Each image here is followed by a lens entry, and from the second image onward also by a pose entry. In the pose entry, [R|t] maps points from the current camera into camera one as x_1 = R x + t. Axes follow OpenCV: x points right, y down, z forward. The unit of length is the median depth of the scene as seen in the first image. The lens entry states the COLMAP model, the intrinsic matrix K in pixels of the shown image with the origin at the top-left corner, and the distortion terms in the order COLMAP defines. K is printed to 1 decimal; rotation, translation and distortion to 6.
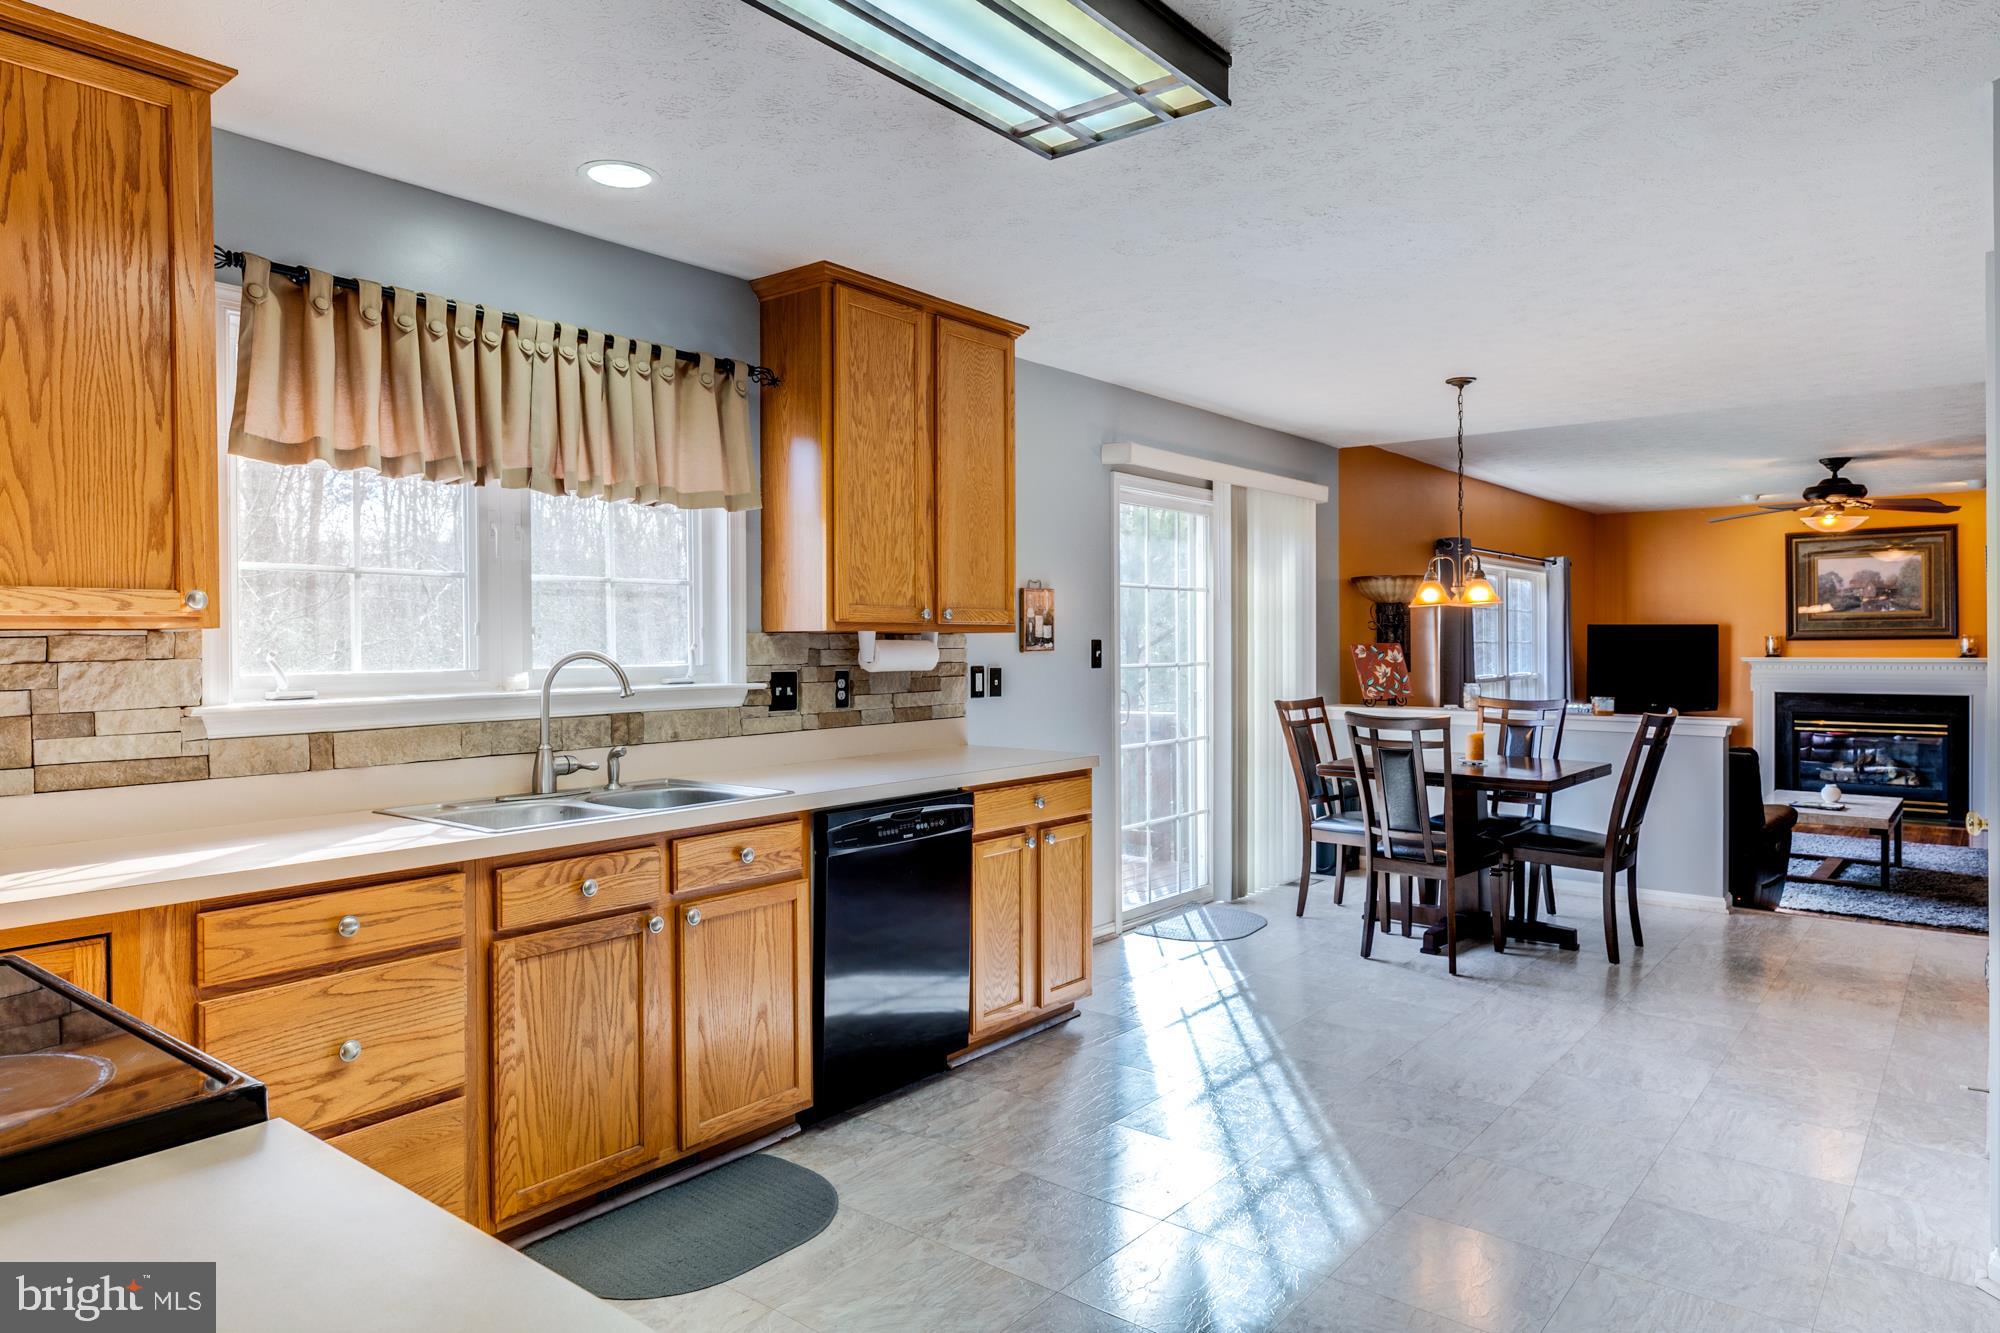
lens RADIAL K [[1256.3, 0, 999.3], [0, 1256.3, 652.0], [0, 0, 1]] dist [-0.000385, 0.002967]
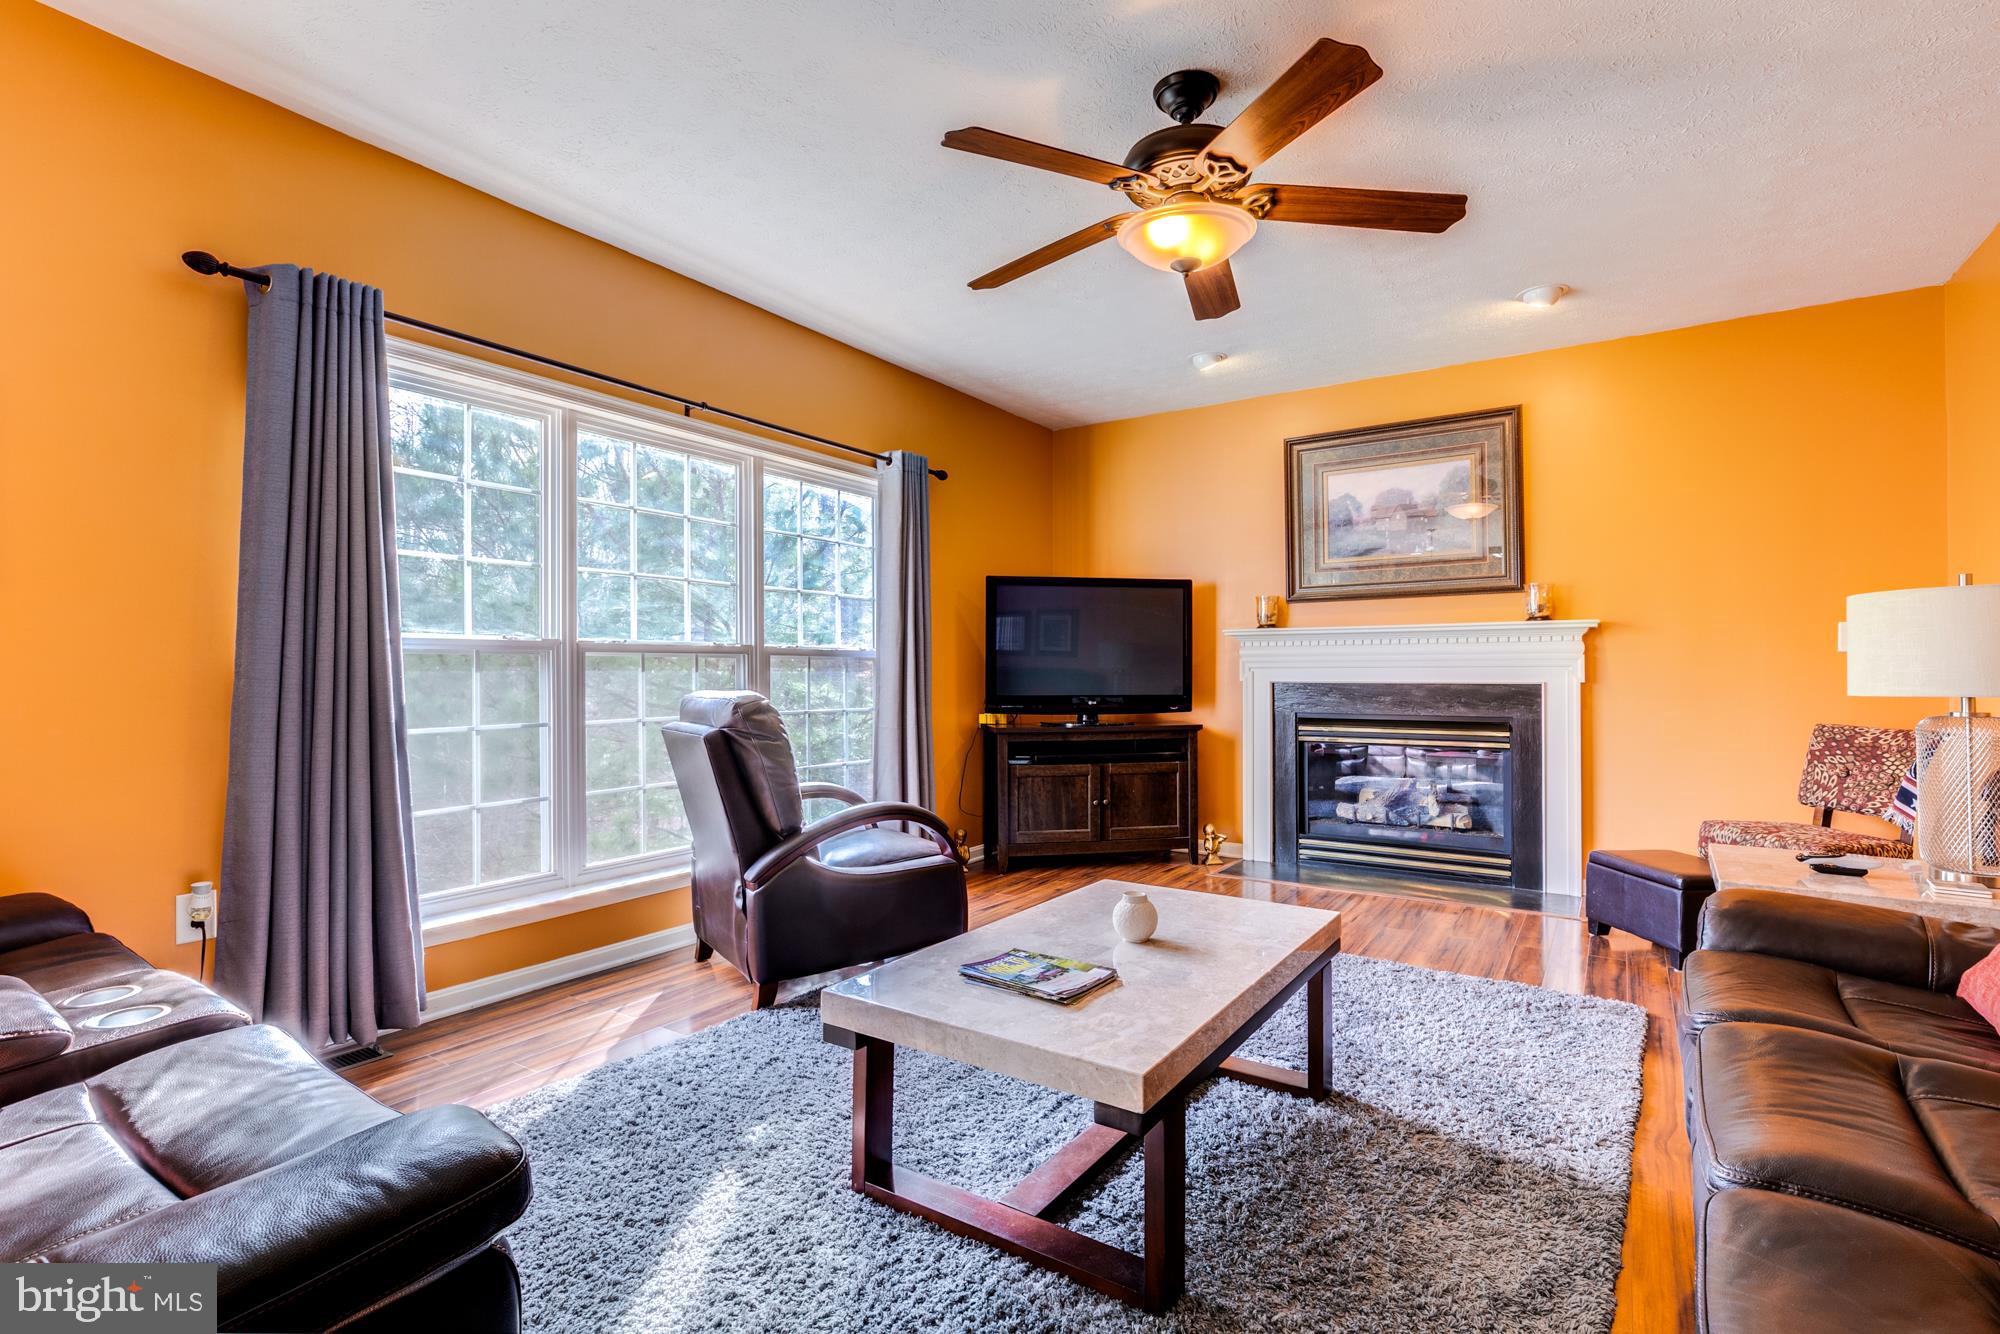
lens RADIAL K [[955.1, 0, 999.9], [0, 955.1, 671.9], [0, 0, 1]] dist [-0.001315, -0.000047]
pose [[0.995795, 0.004094, 0.091514, 0.447156], [-0.002774, 0.999890, -0.014541, 0.035324], [-0.091563, 0.014226, 0.995698, 0.537647]]
